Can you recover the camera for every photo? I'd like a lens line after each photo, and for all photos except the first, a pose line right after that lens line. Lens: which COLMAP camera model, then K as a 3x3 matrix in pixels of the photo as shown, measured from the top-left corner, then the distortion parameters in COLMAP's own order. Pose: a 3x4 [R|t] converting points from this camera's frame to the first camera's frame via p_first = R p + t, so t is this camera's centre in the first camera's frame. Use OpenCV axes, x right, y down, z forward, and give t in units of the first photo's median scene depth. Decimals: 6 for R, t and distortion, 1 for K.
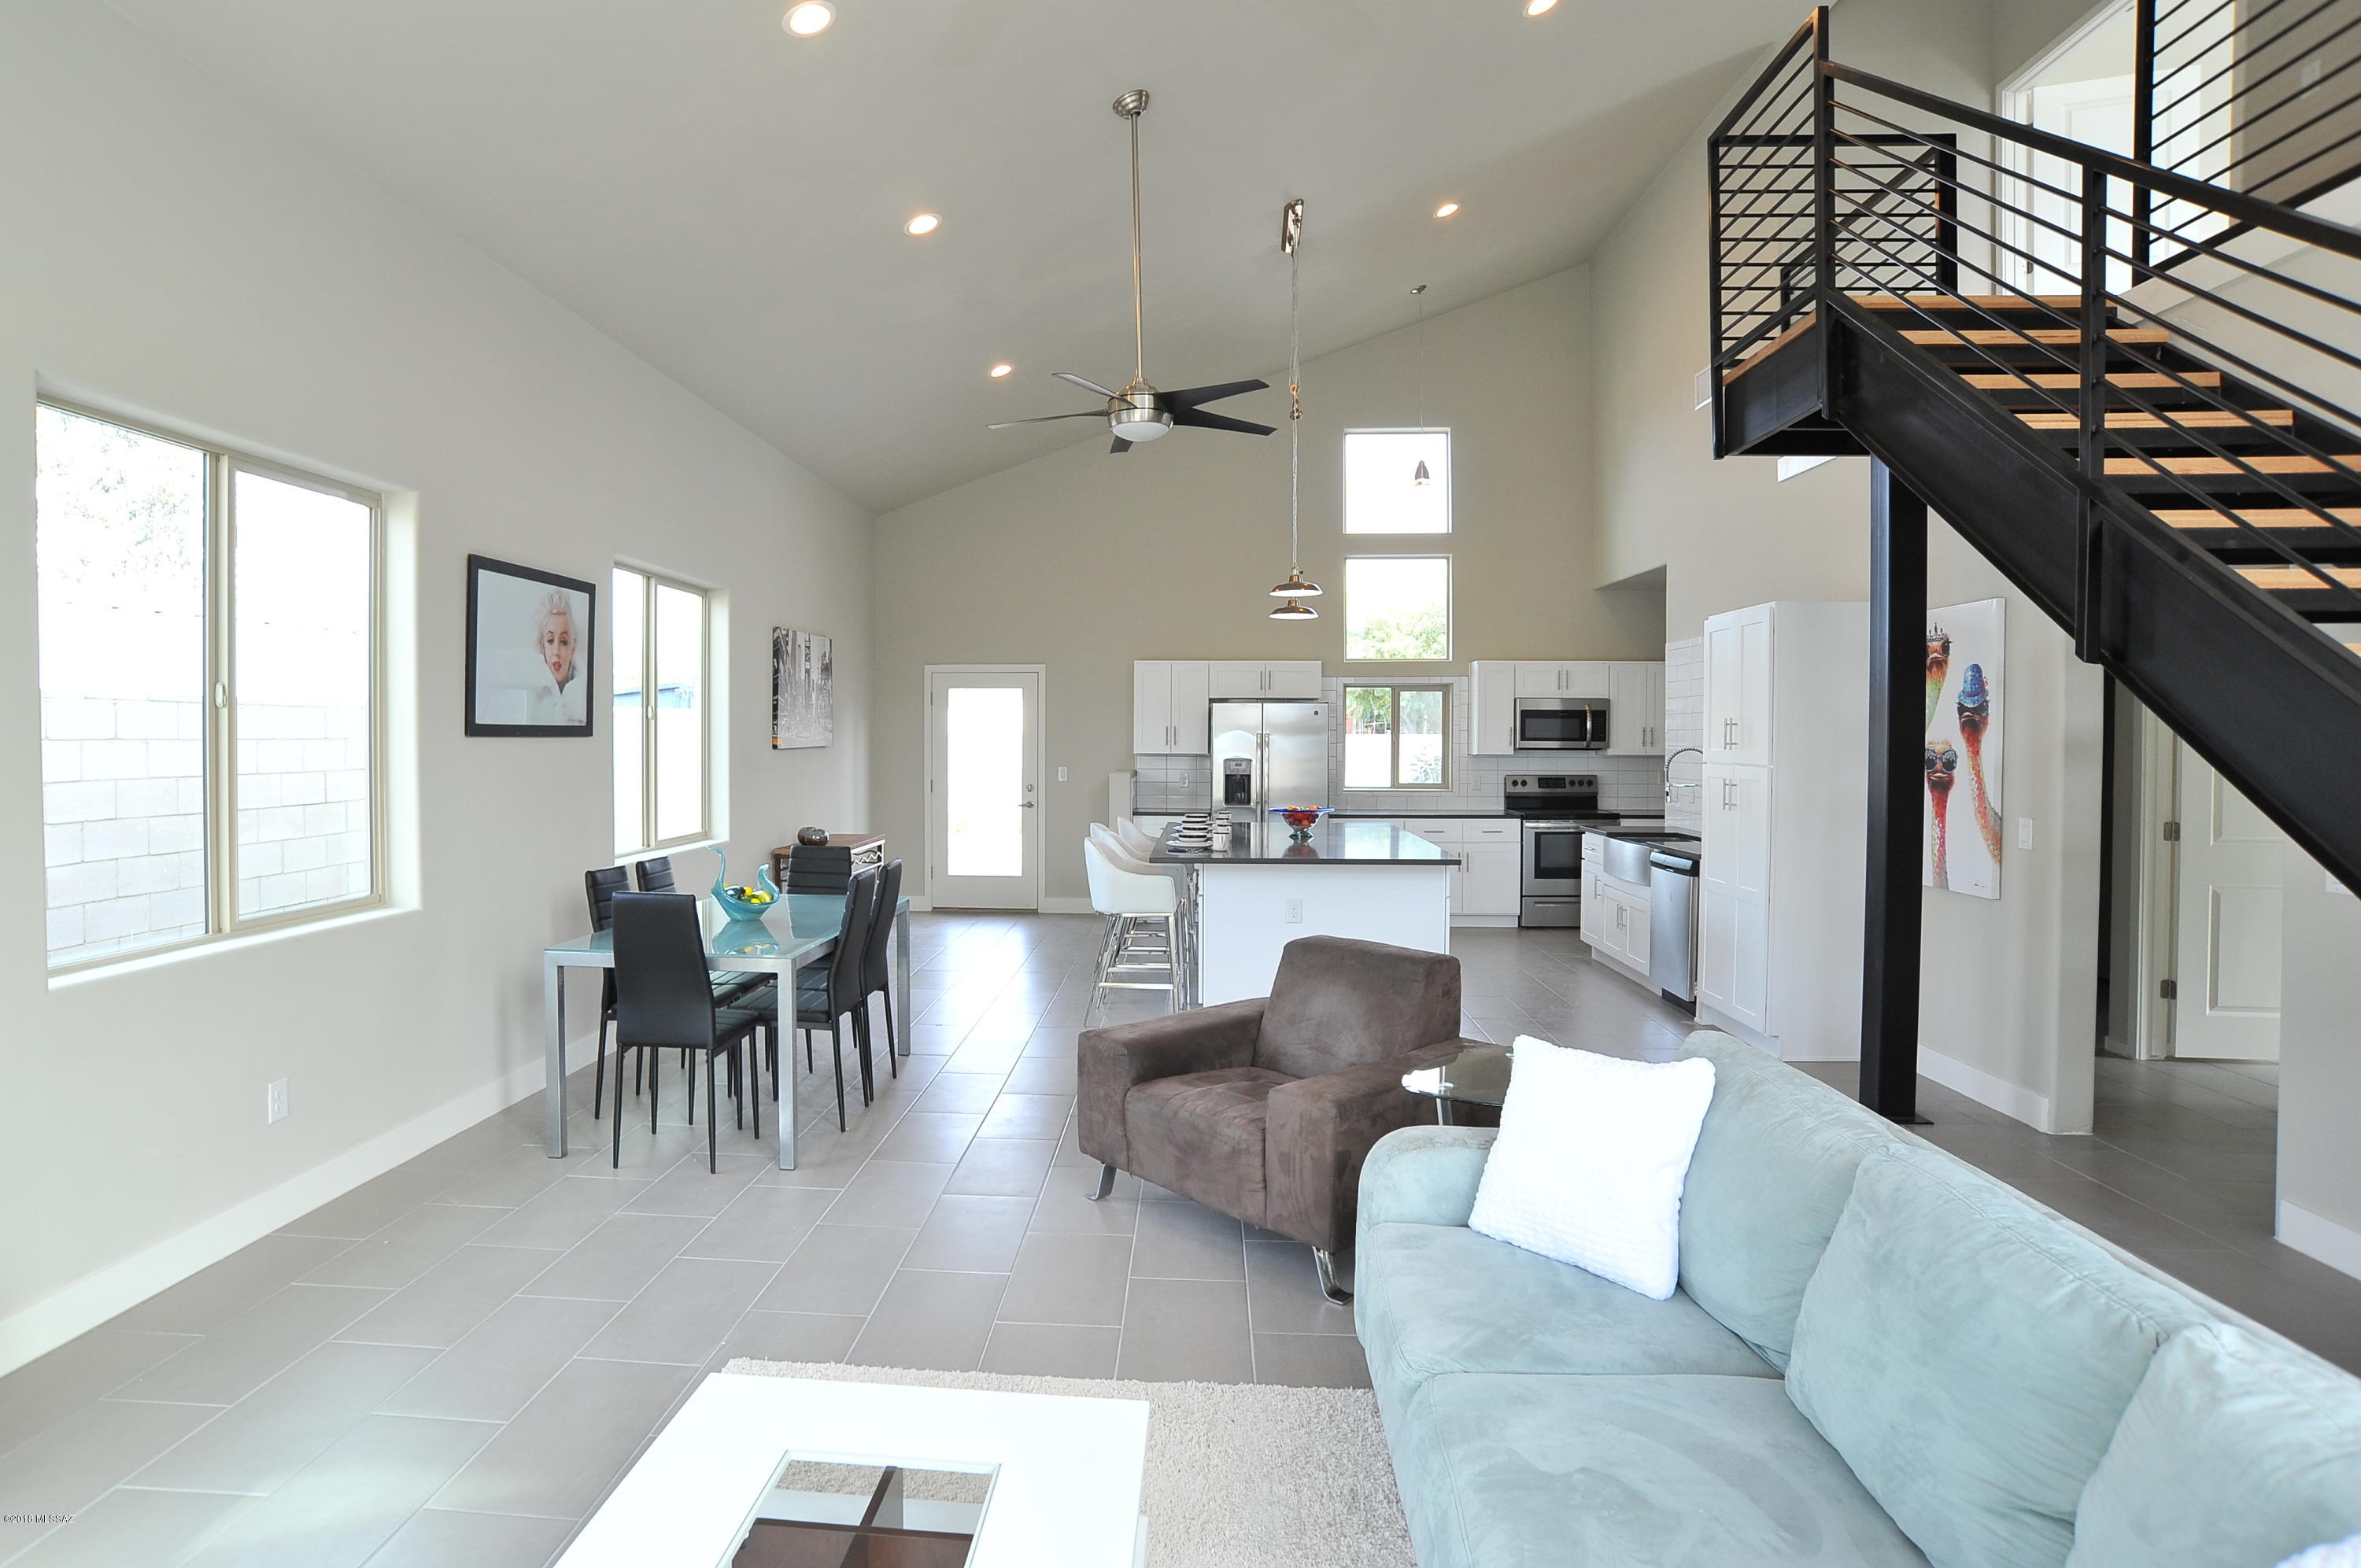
lens RADIAL K [[1273.5, 0, 1109.8], [0, 1273.5, 759.2], [0, 0, 1]] dist [-0.110342, 0.055818]
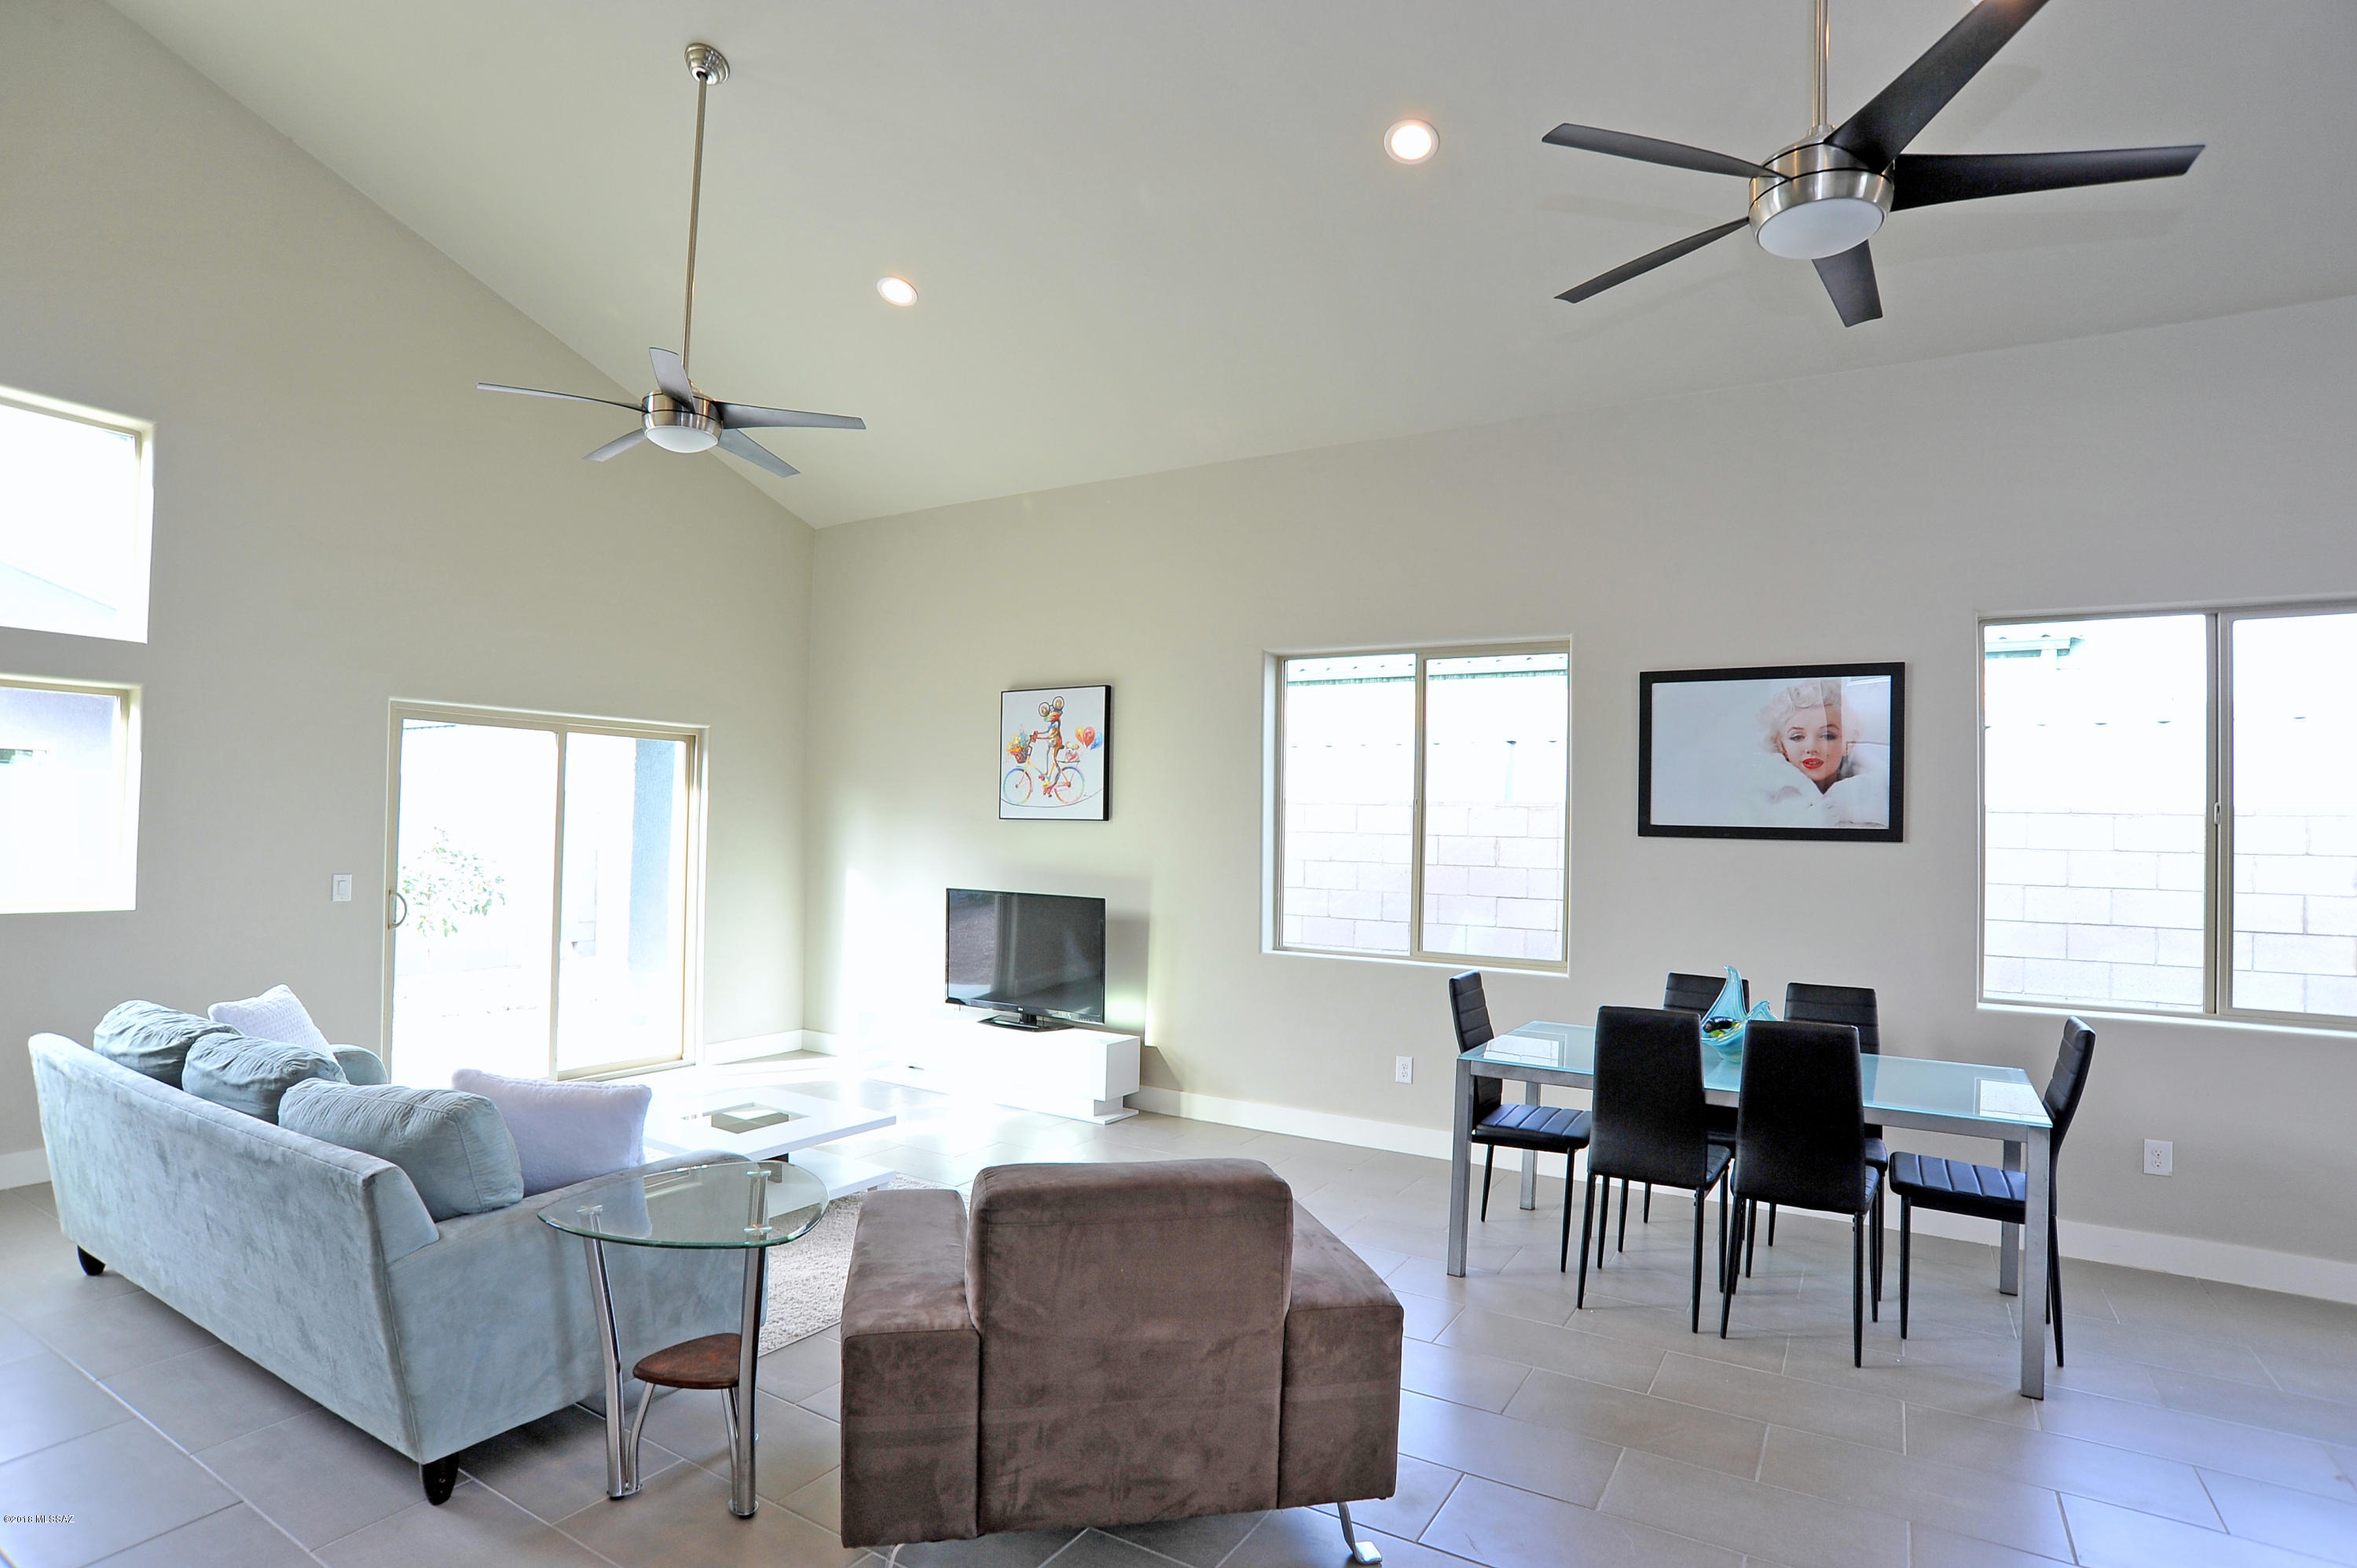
lens RADIAL K [[1204.4, 0, 1177.8], [0, 1204.4, 807.2], [0, 0, 1]] dist [-0.098957, 0.043722]
pose [[-0.454639, -0.029496, -0.890187, 0.522963], [-0.041491, 0.999068, -0.011913, -0.012326], [0.889709, 0.031518, -0.455439, 0.947172]]
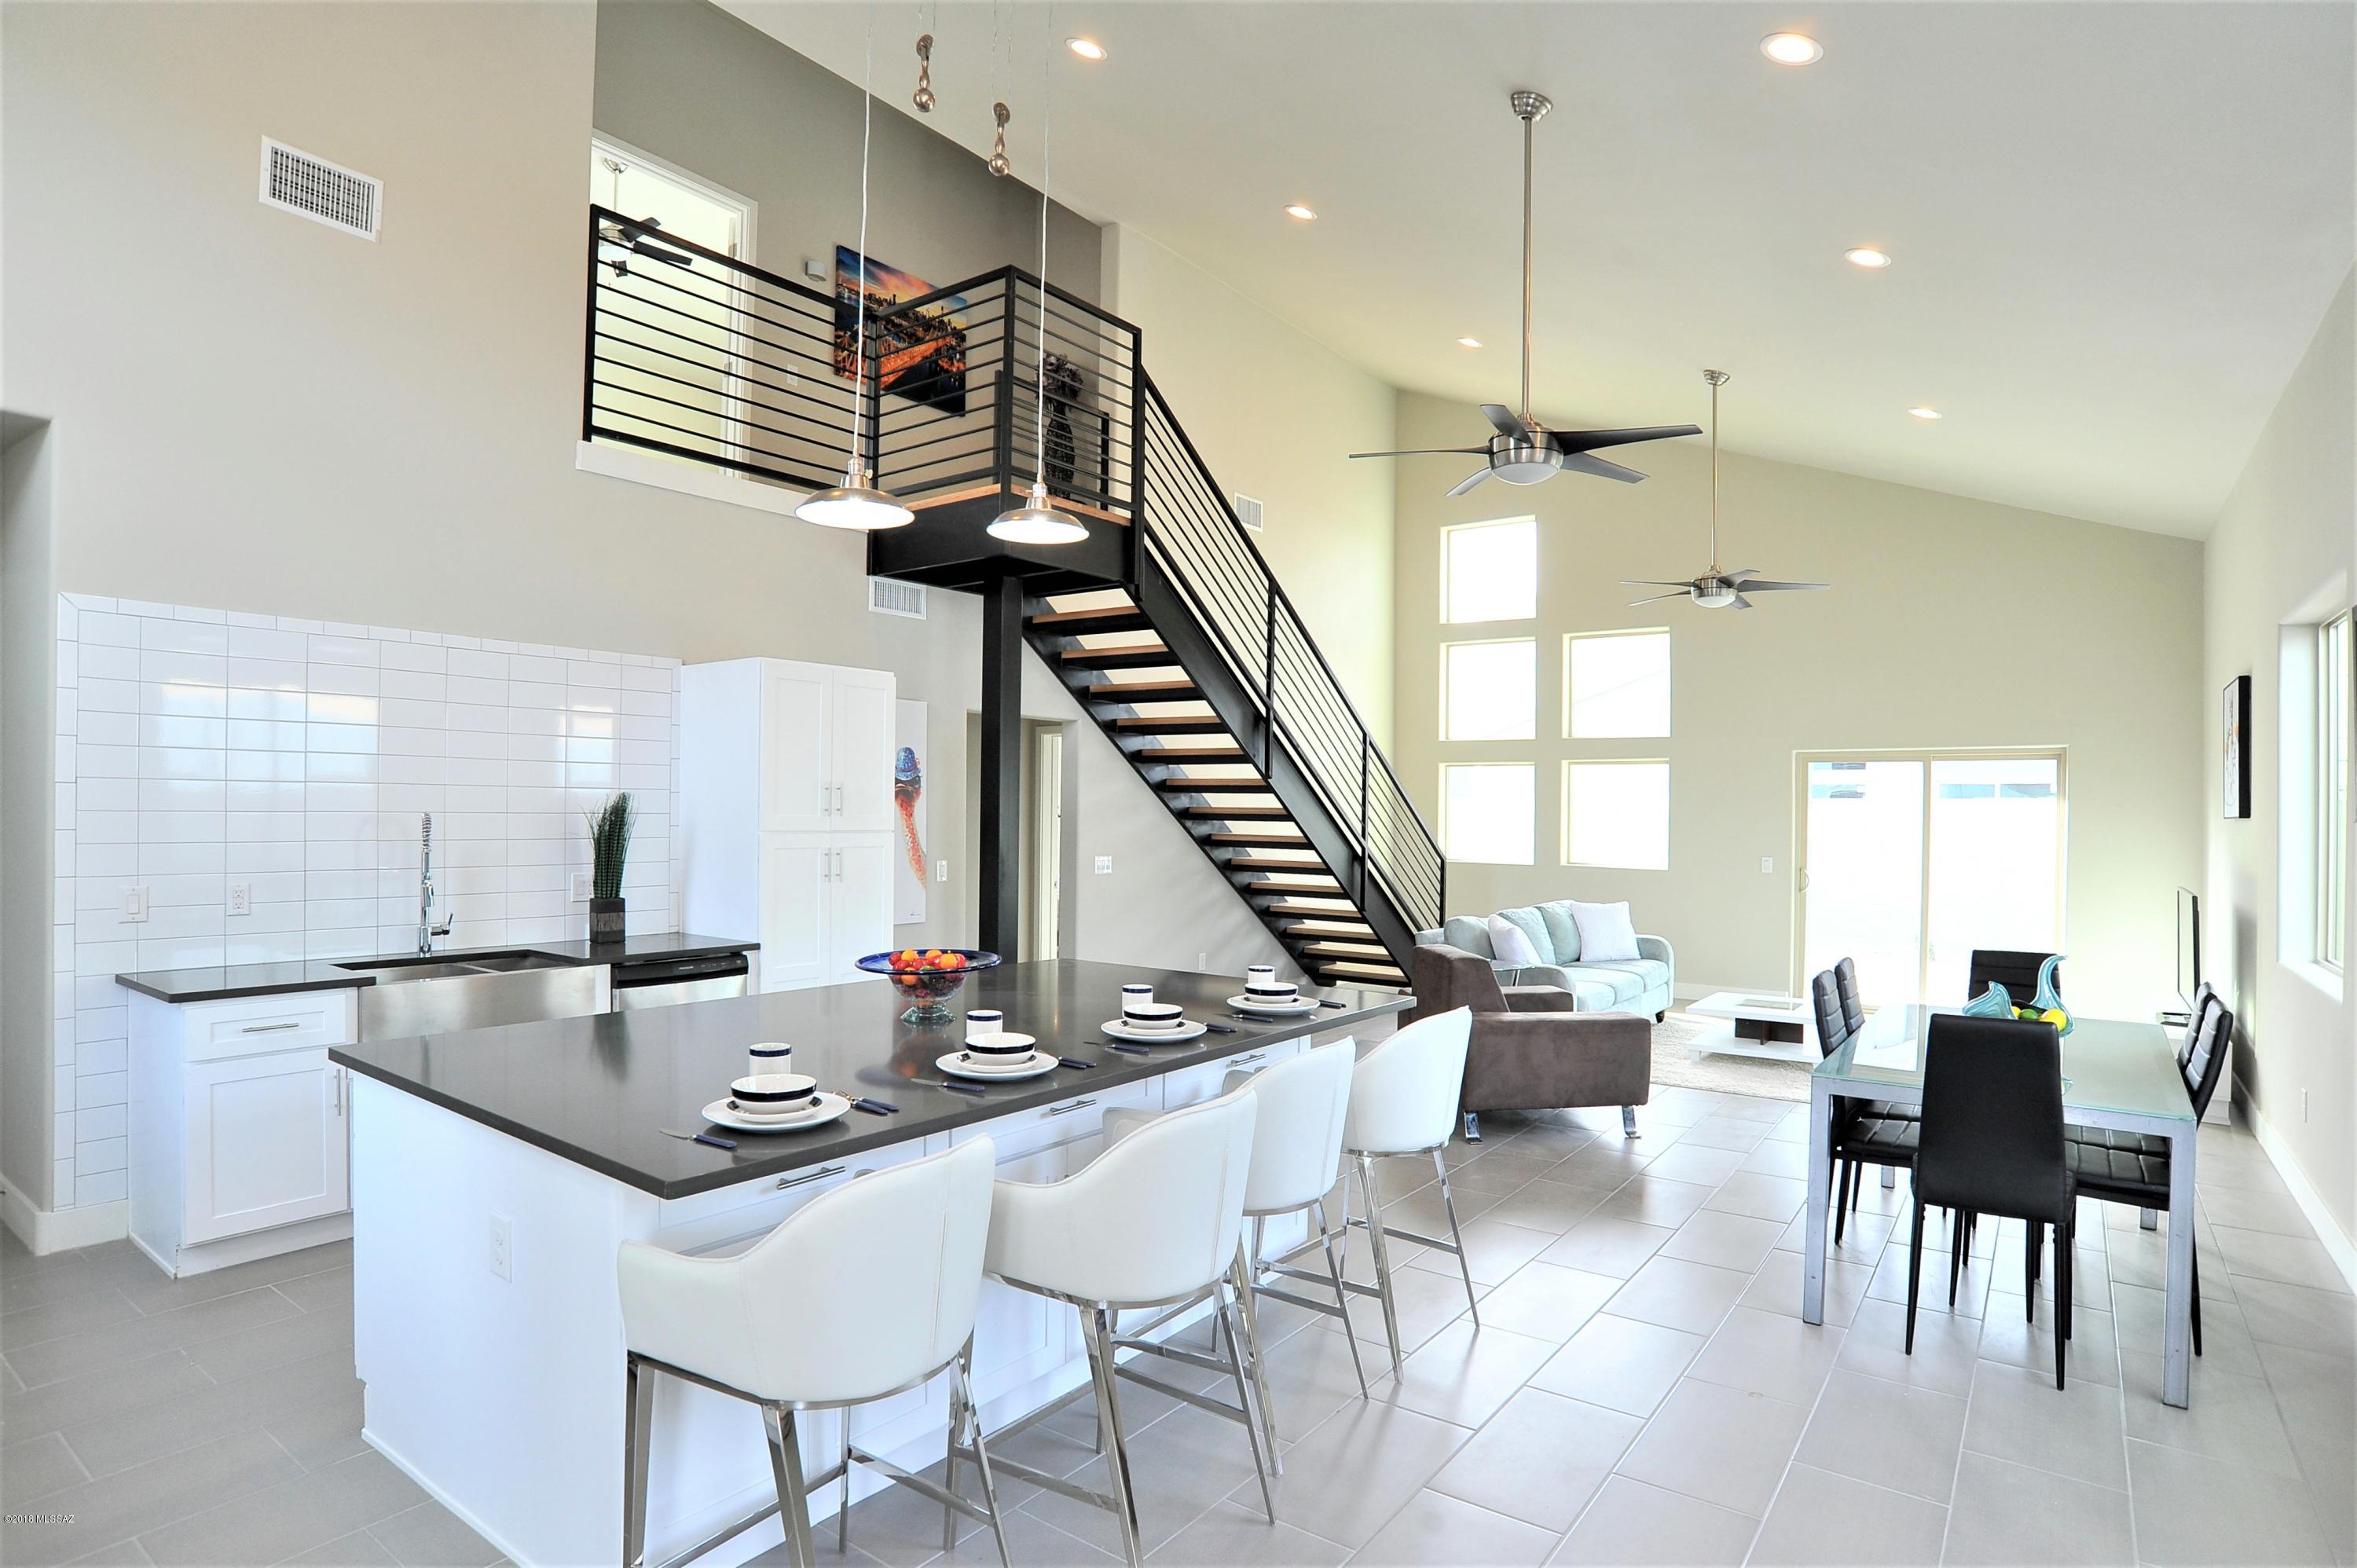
lens RADIAL K [[1233.6, 0, 1175.1], [0, 1233.6, 808.3], [0, 0, 1]] dist [-0.102879, 0.047239]
pose [[-0.844340, -0.014027, 0.535625, -0.223397], [-0.005490, 0.999831, 0.017530, -0.033878], [-0.535780, 0.011860, -0.844274, 1.787288]]
